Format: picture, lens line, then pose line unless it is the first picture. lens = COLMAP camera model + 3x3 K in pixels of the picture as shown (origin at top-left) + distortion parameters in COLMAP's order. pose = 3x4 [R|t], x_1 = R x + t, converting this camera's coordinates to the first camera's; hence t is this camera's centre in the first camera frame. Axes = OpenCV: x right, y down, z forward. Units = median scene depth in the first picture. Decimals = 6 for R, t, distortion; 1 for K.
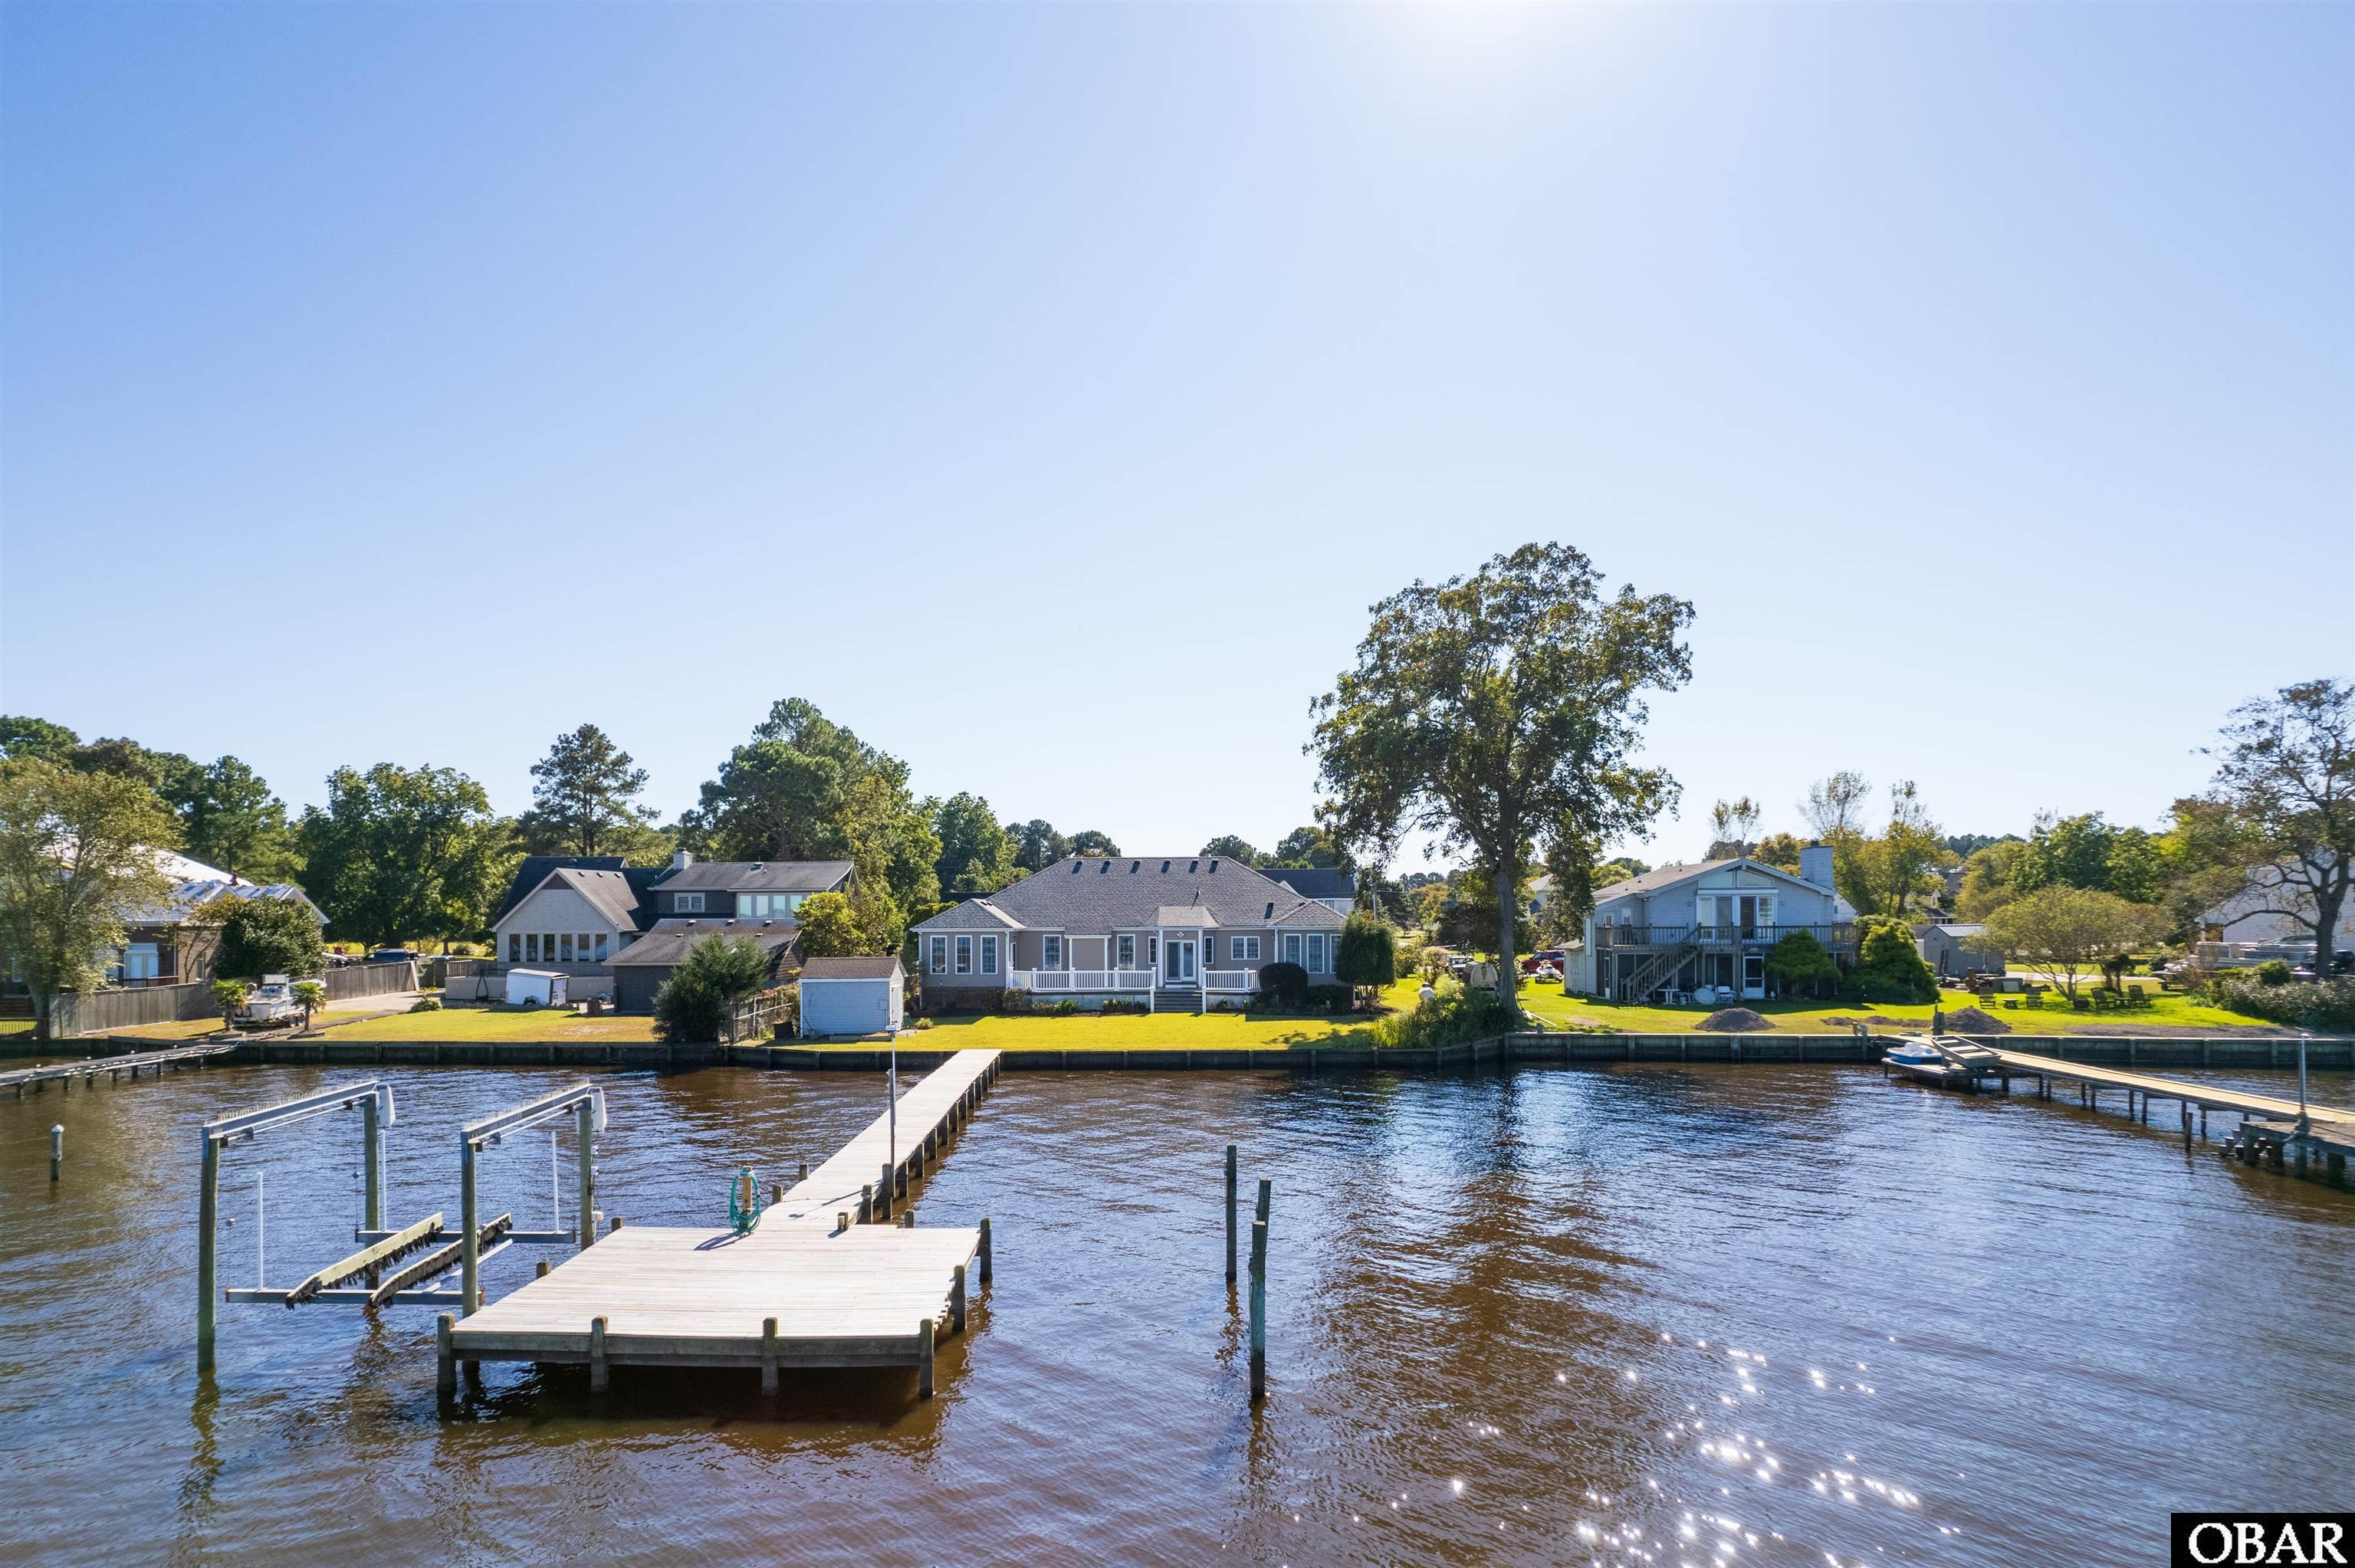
lens RADIAL K [[1535.3, 0, 1164.9], [0, 1535.3, 795.7], [0, 0, 1]] dist [-0.082256, 0.078754]
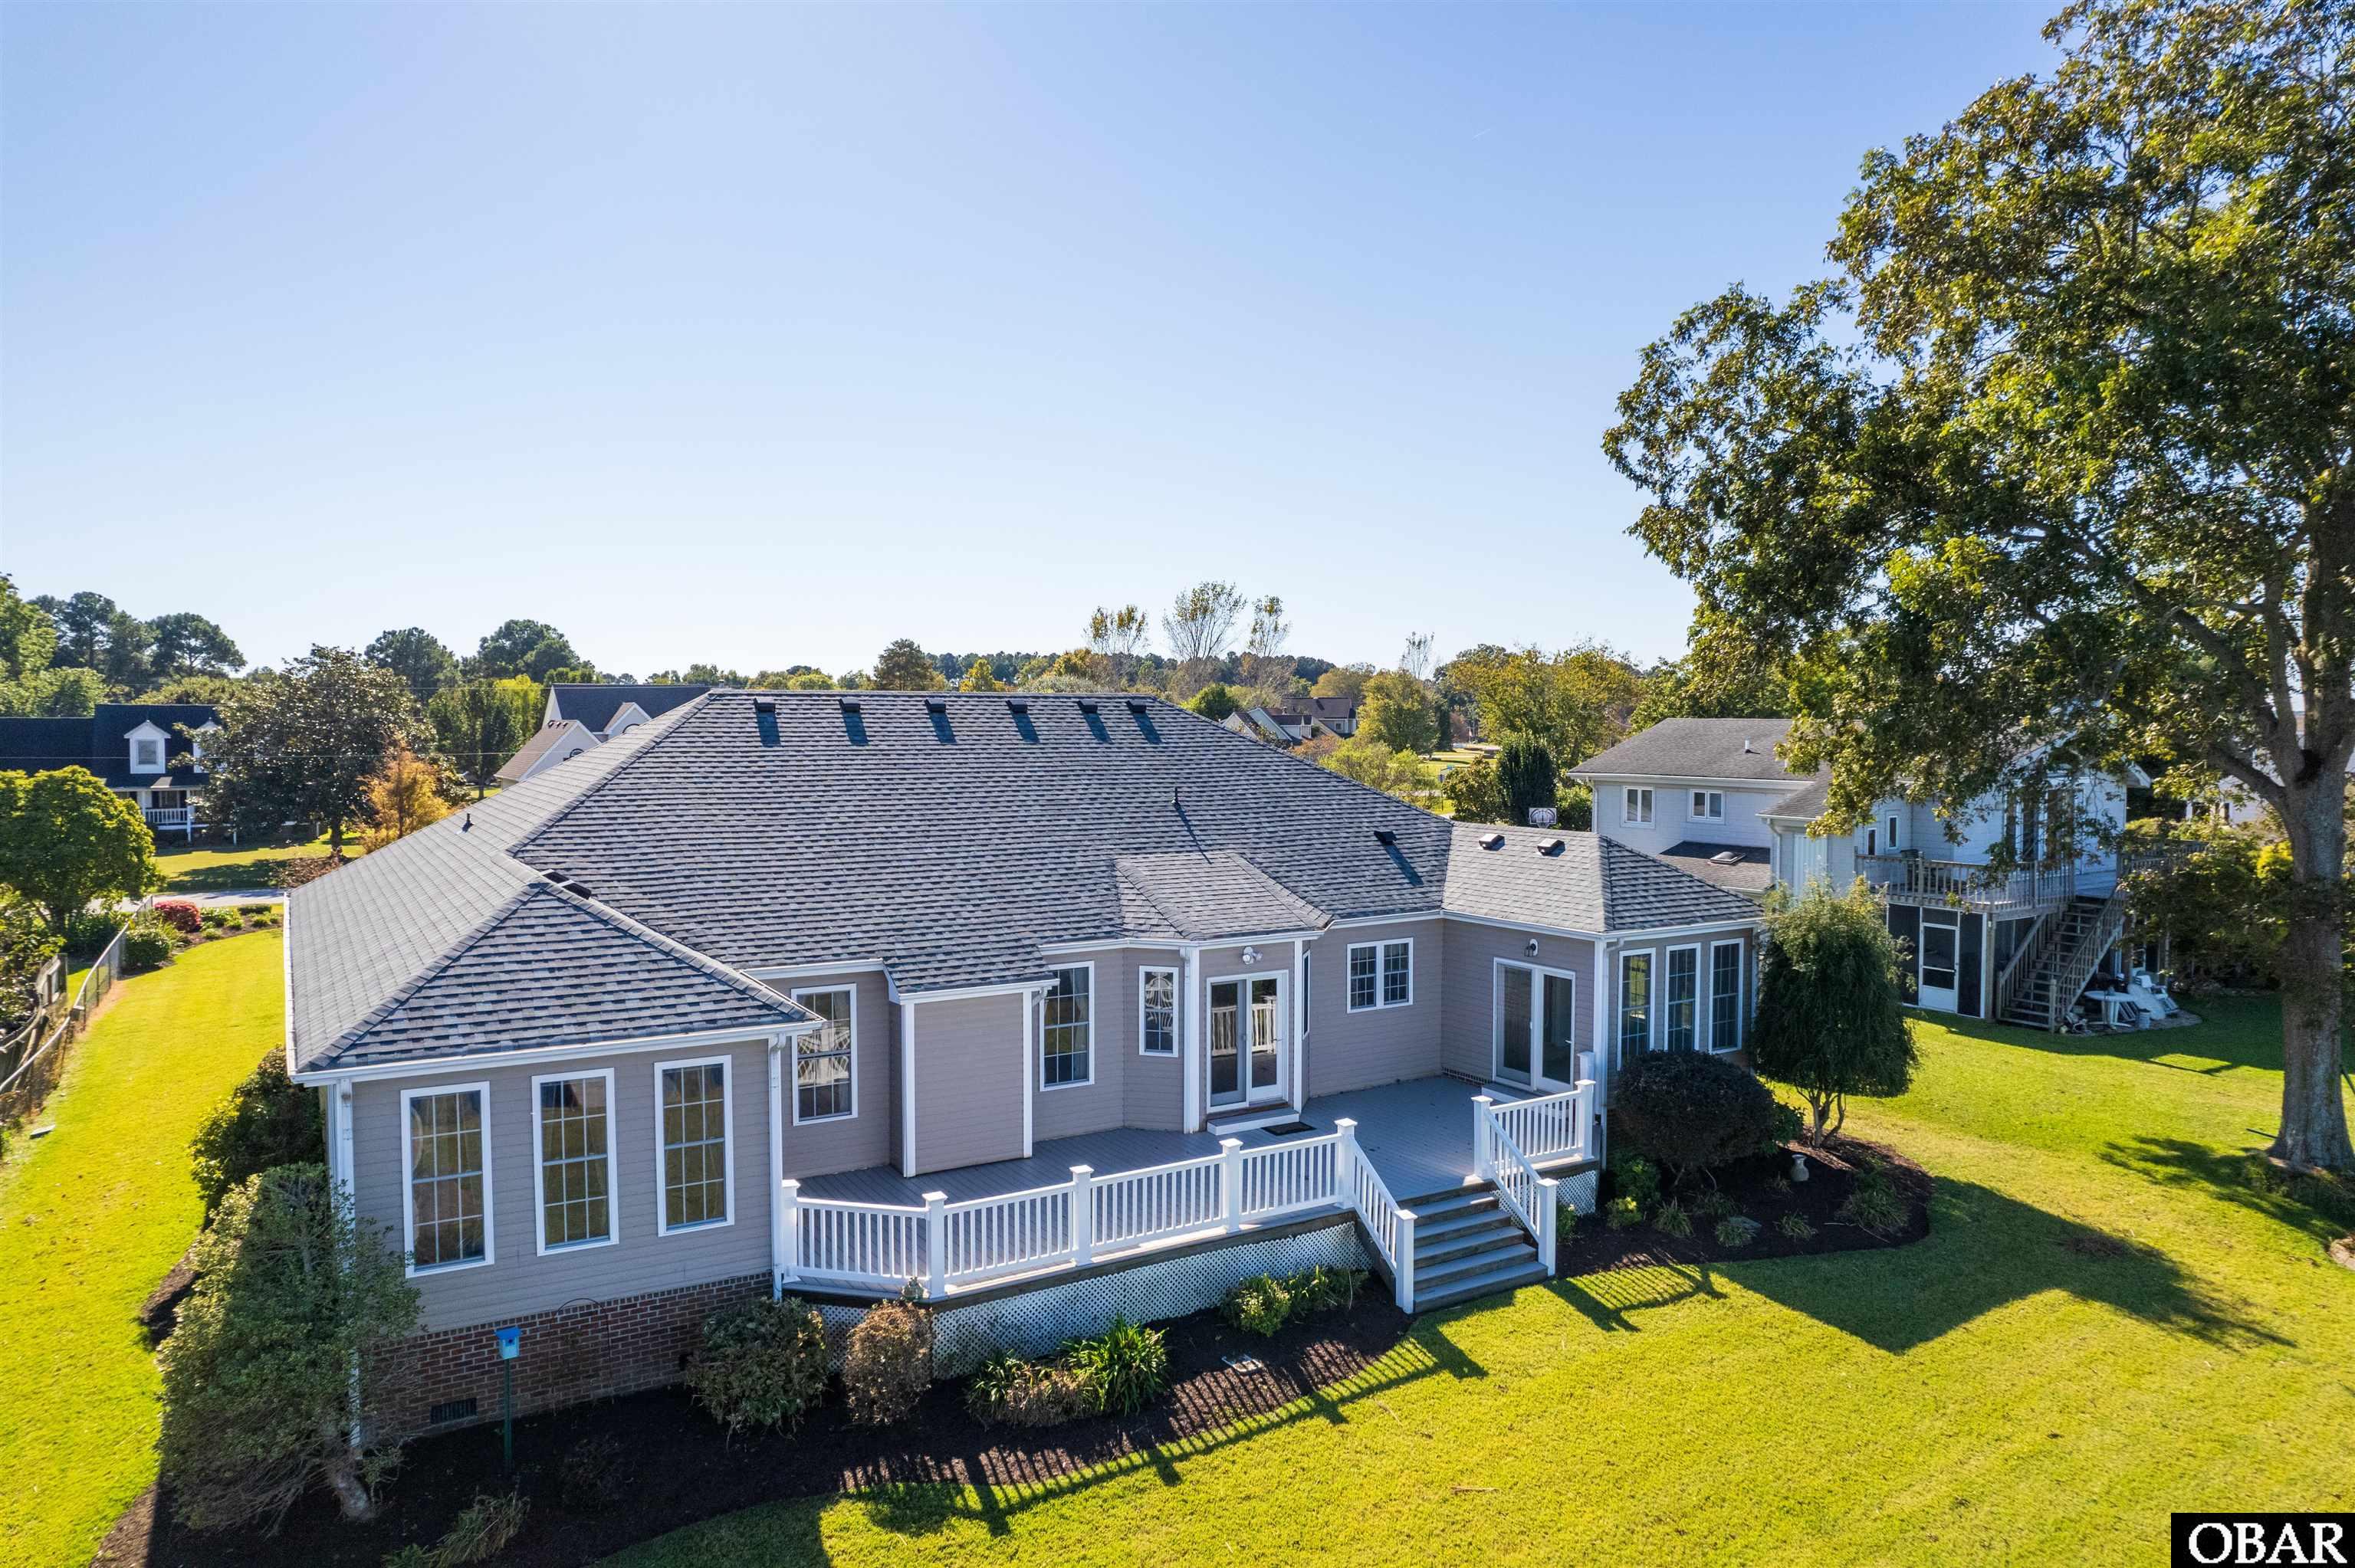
lens RADIAL K [[1535.3, 0, 1164.9], [0, 1535.3, 795.7], [0, 0, 1]] dist [-0.082256, 0.078754]
pose [[0.838274, -0.020607, 0.544859, -0.162193], [-0.048930, 0.992411, 0.112814, 0.023873], [-0.543049, -0.121229, 0.830904, 0.703024]]
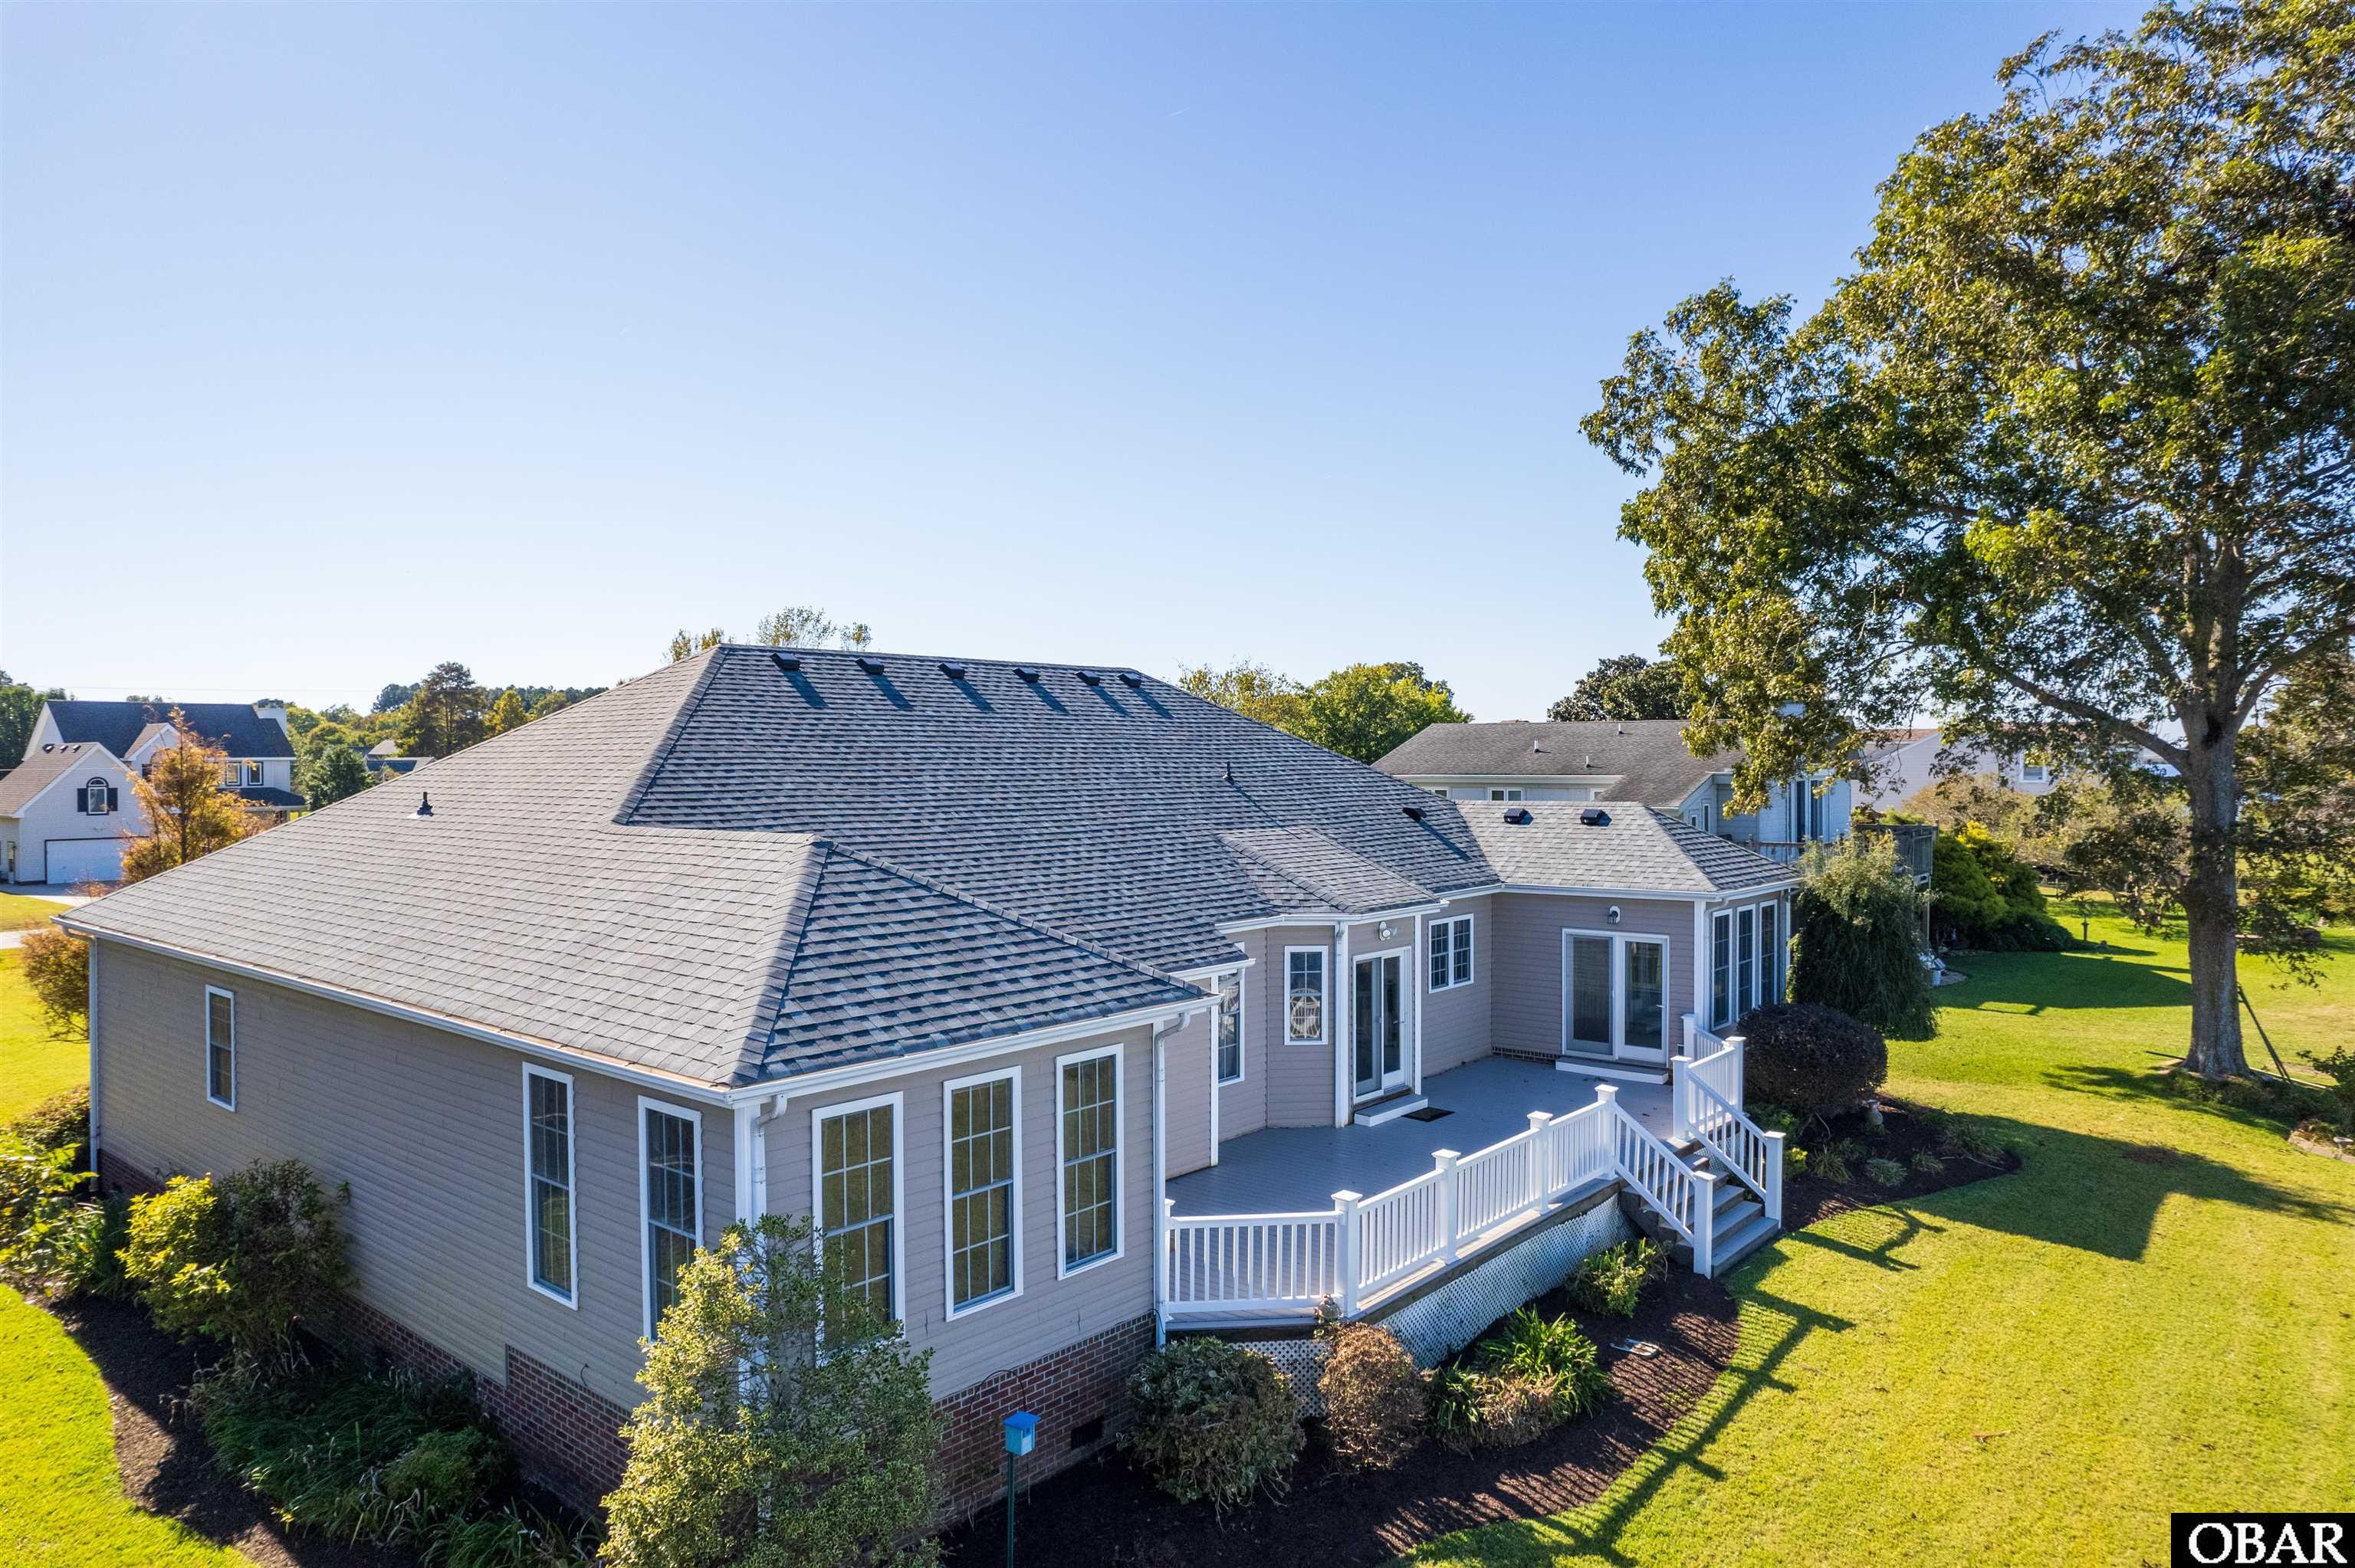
lens RADIAL K [[1535.3, 0, 1164.9], [0, 1535.3, 795.7], [0, 0, 1]] dist [-0.082256, 0.078754]
pose [[0.616597, -0.013169, 0.787169, -0.223669], [-0.062473, 0.995889, 0.065597, 0.045455], [-0.784797, -0.089624, 0.613239, 0.793148]]
